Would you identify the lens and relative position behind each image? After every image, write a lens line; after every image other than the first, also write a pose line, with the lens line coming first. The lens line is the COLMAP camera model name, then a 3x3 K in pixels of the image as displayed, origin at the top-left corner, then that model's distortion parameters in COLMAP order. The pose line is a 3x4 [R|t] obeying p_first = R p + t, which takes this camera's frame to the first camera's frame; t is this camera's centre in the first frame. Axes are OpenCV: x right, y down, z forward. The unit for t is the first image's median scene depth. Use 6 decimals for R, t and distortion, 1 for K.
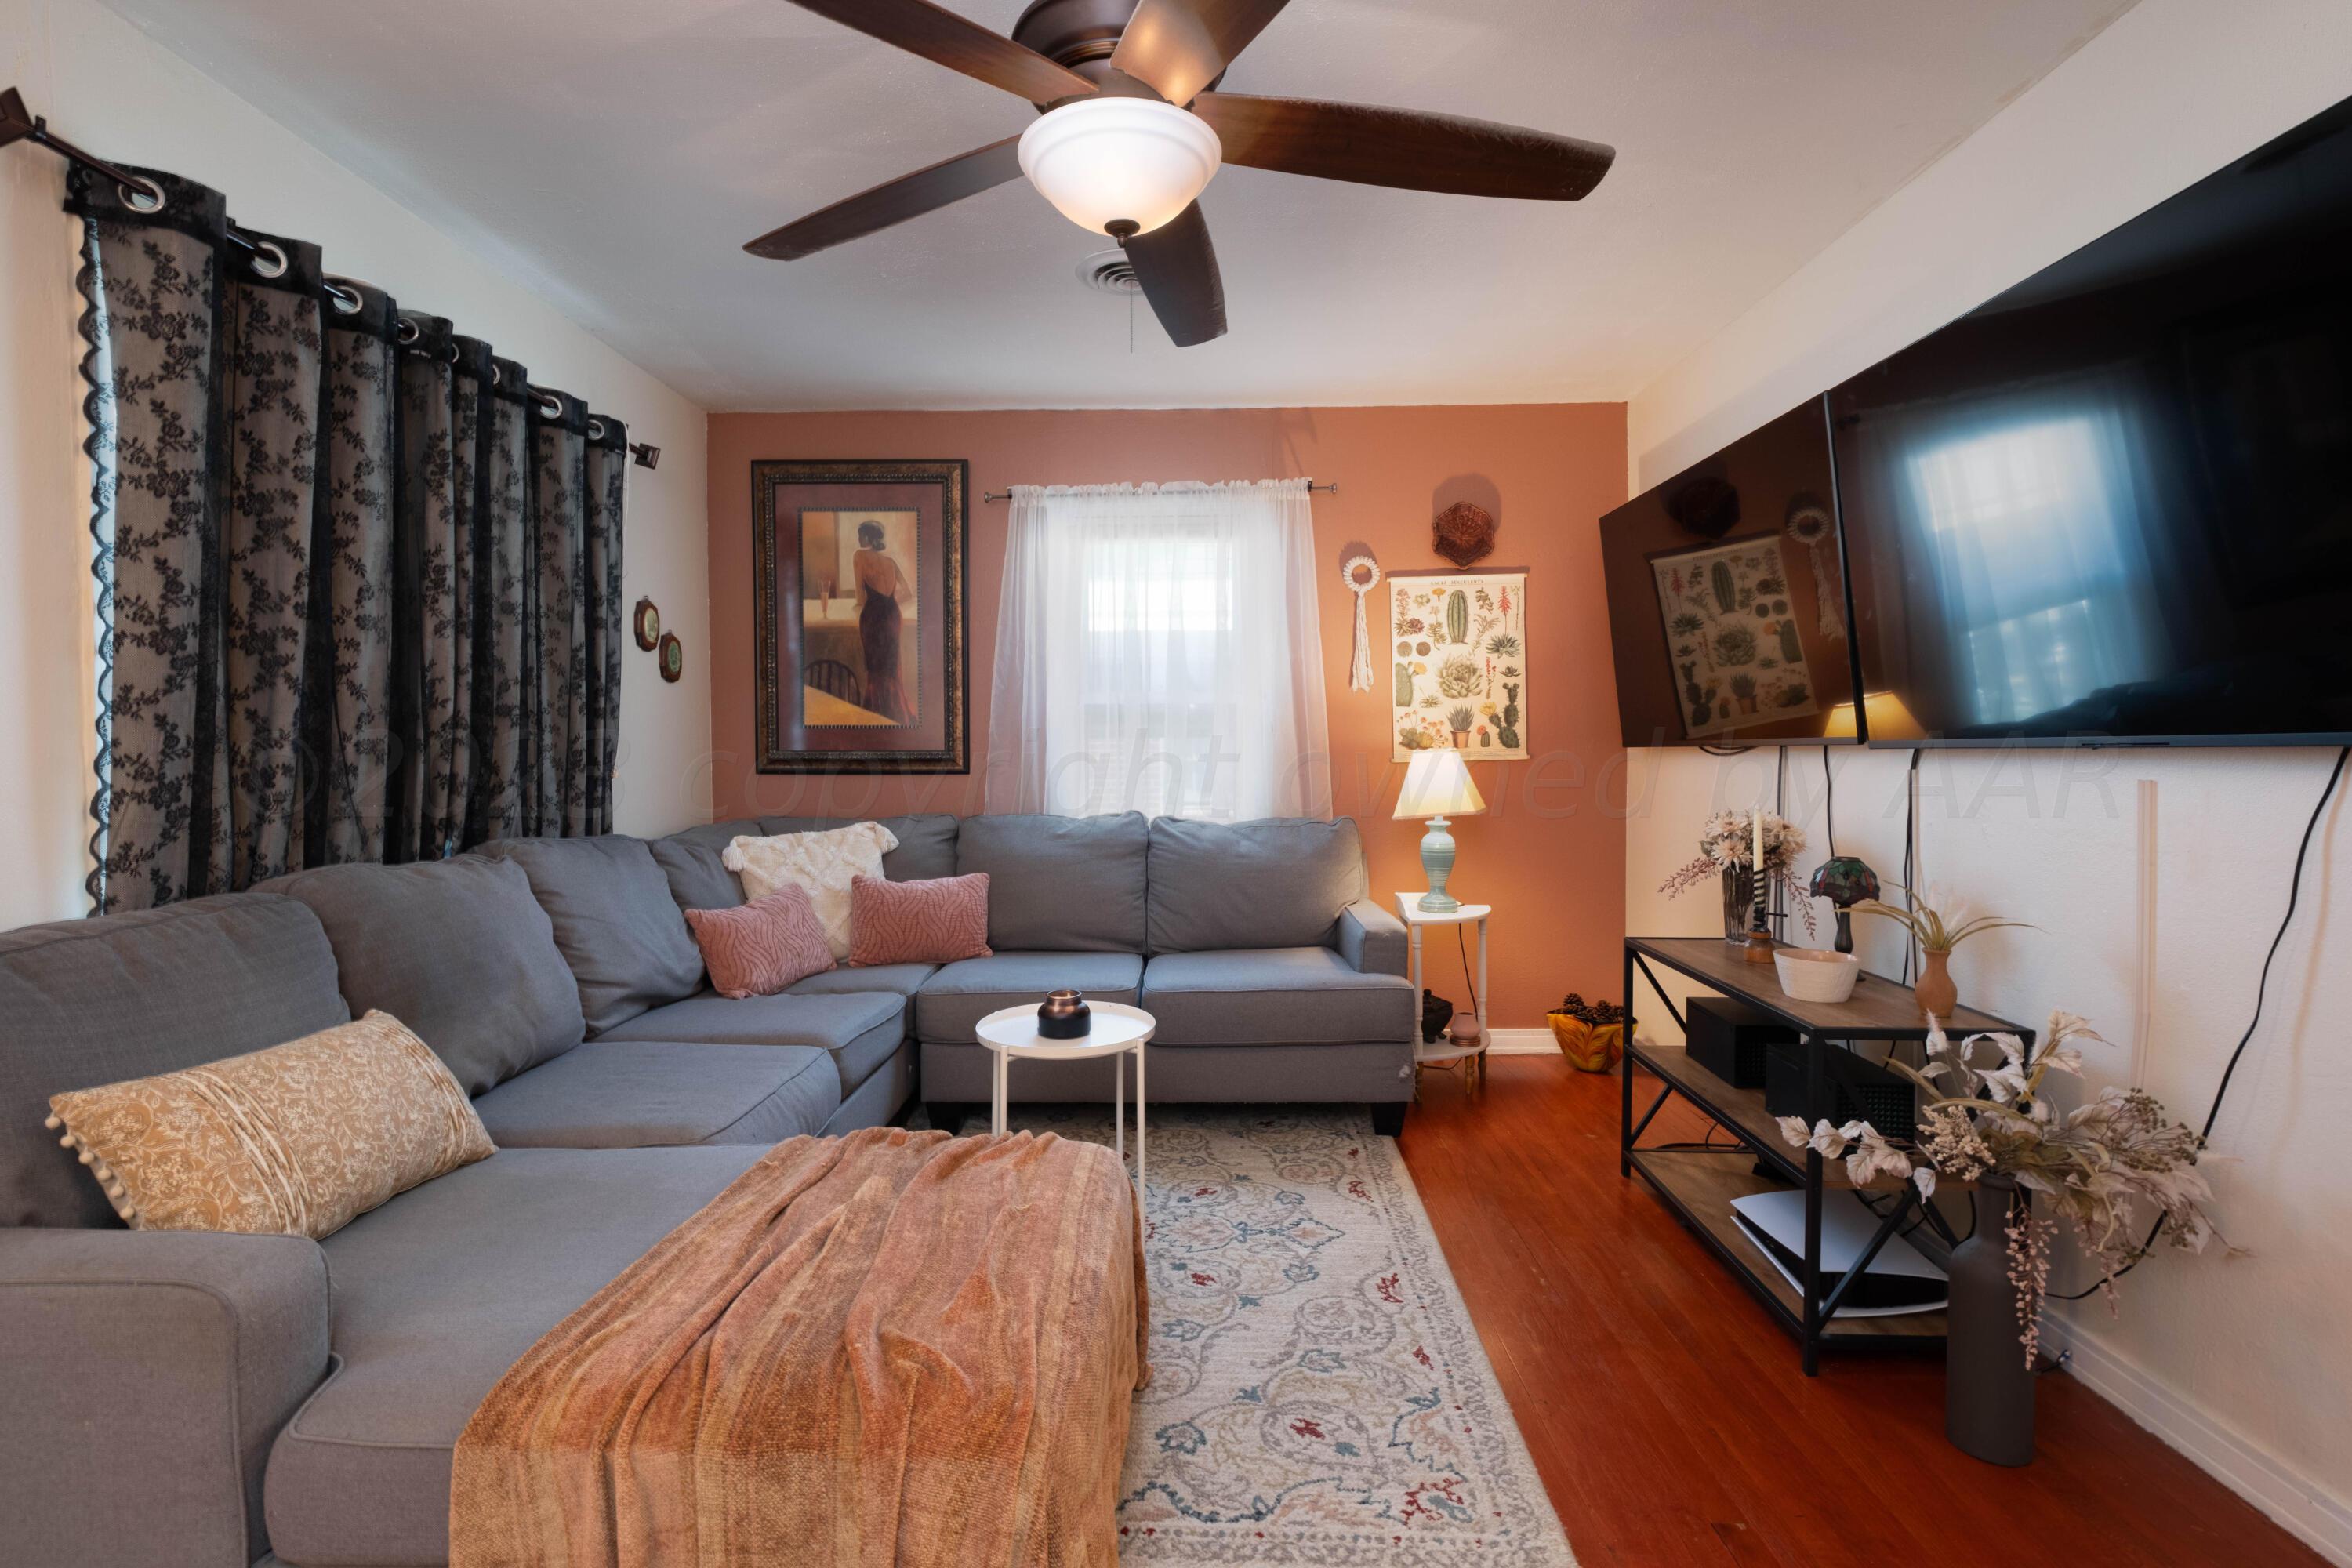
lens RADIAL K [[1130.7, 0, 1180.0], [0, 1130.7, 773.7], [0, 0, 1]] dist [-0.001323, -0.003344]
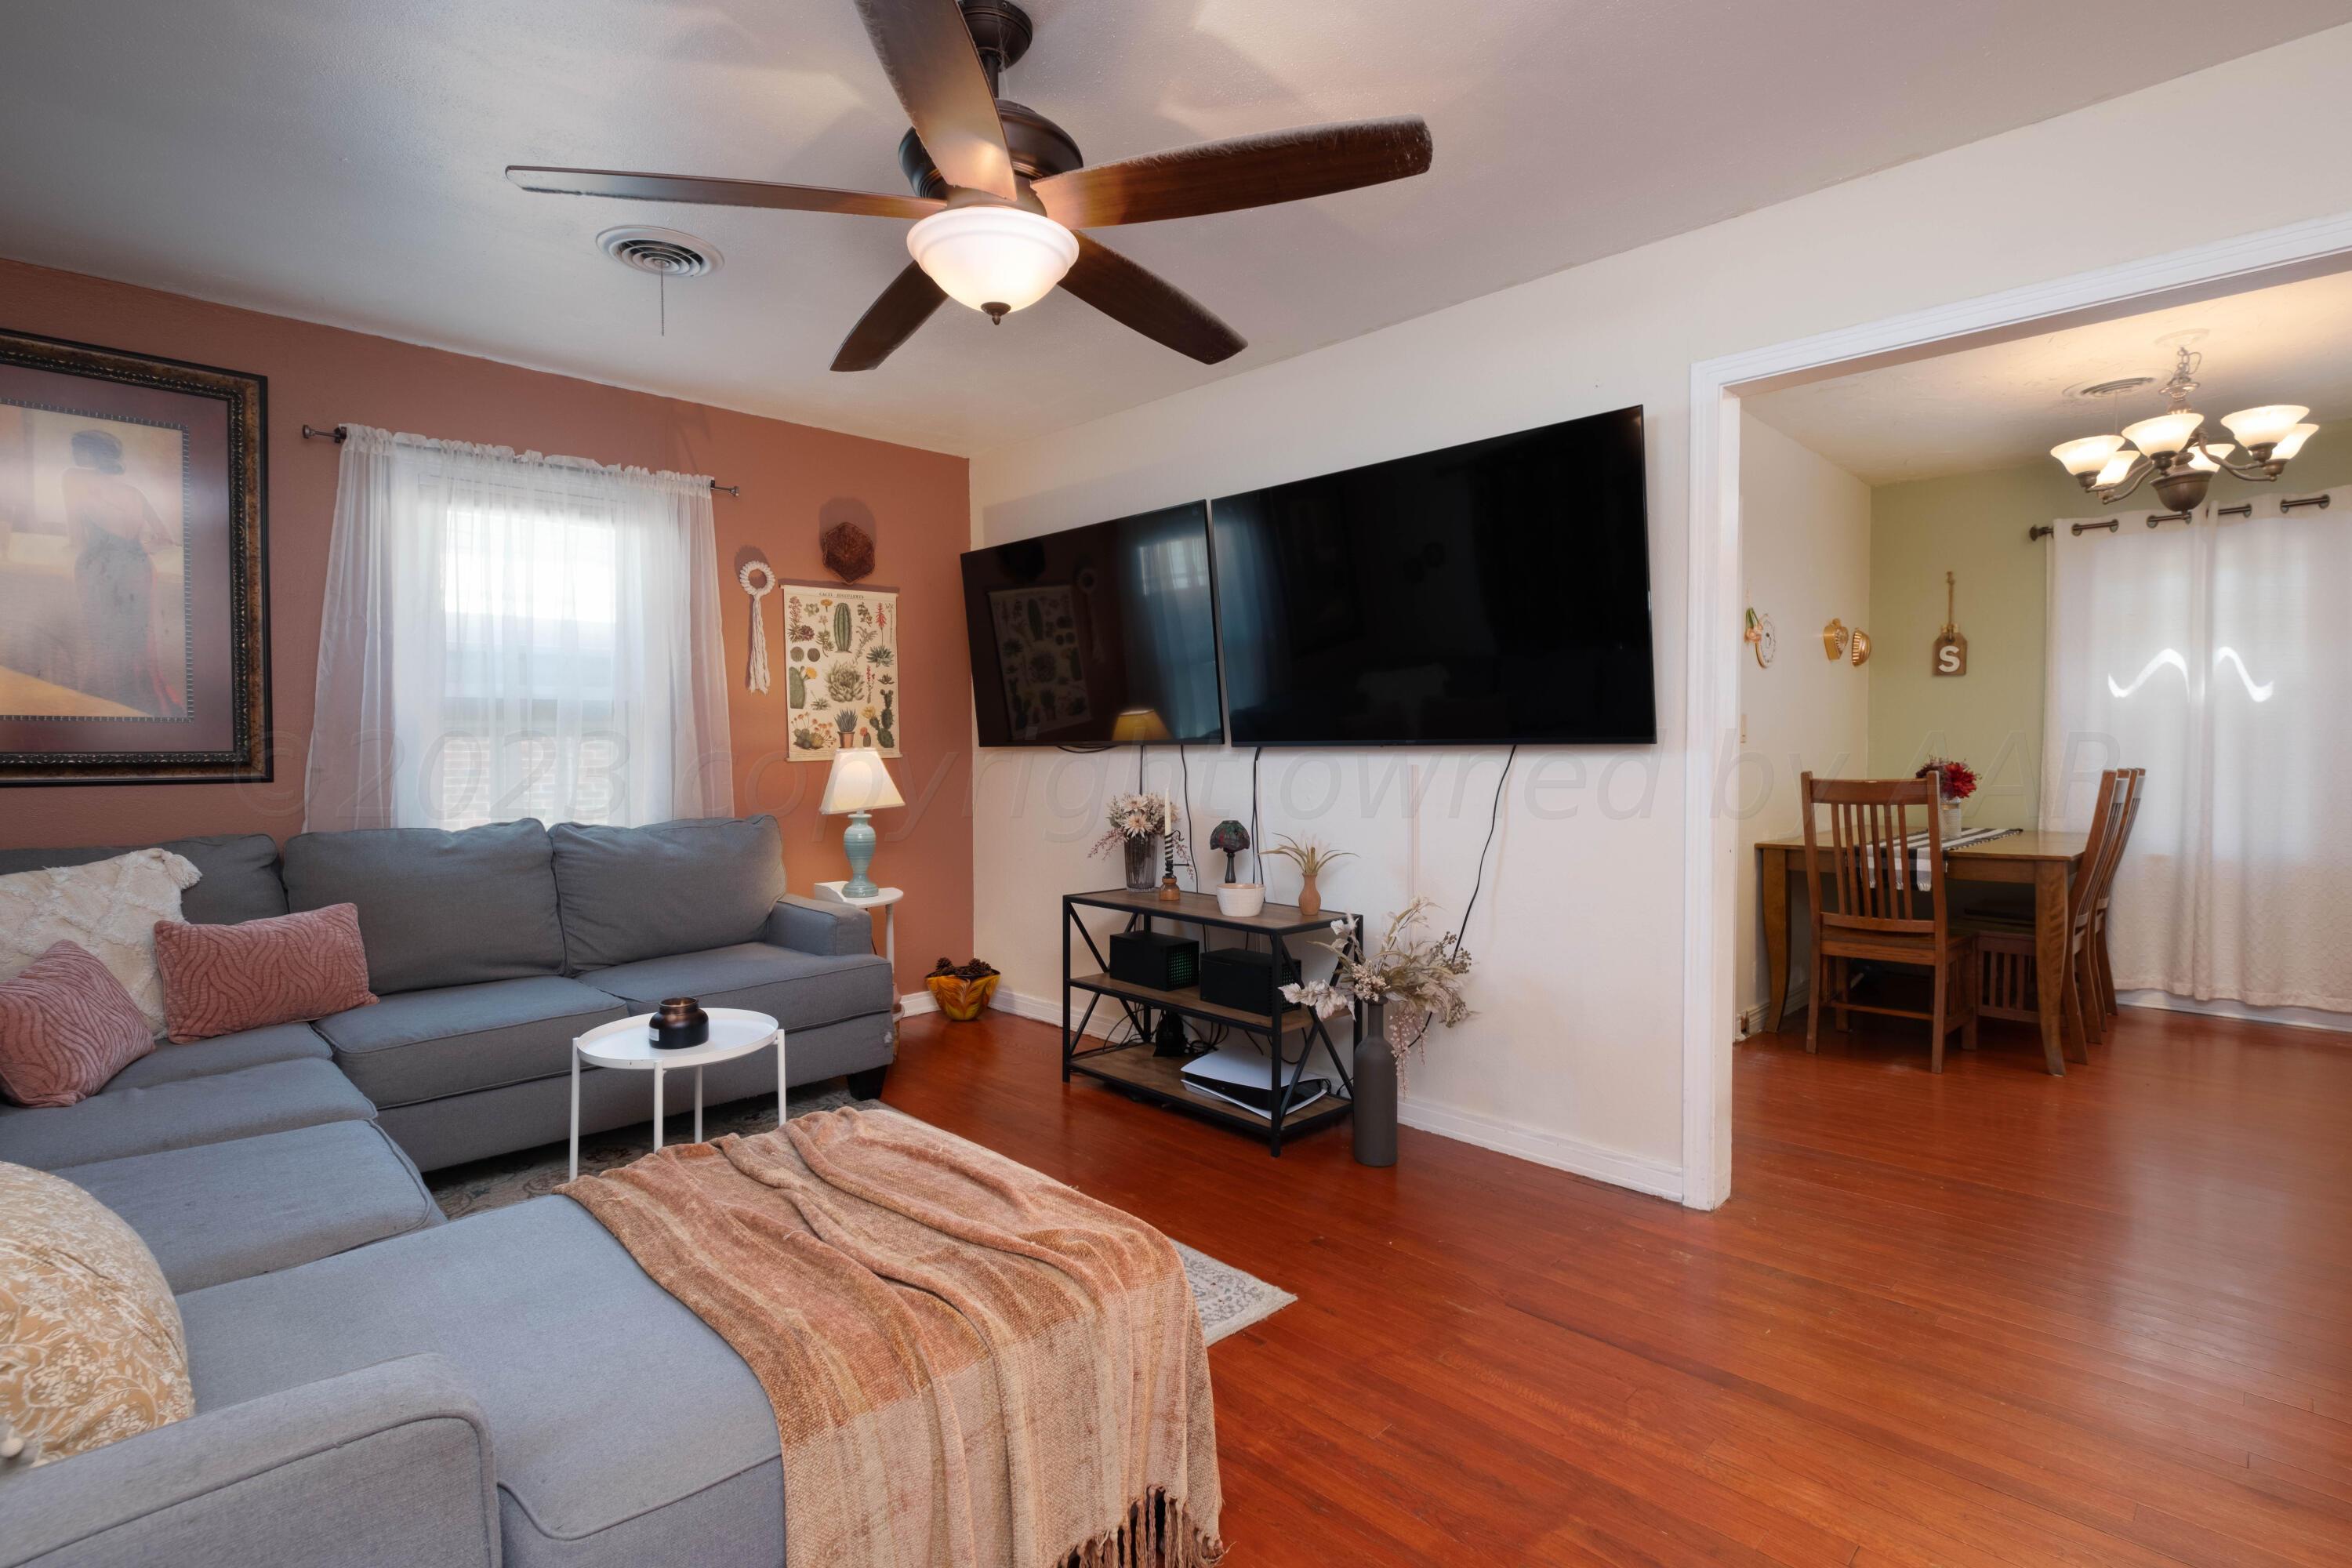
lens RADIAL K [[1130.7, 0, 1173.6], [0, 1130.7, 769.8], [0, 0, 1]] dist [-0.001323, -0.003344]
pose [[0.693436, -0.014590, 0.720370, -0.325727], [0.018453, 0.999827, 0.002487, 0.001688], [-0.720282, 0.011569, 0.693585, 0.017733]]
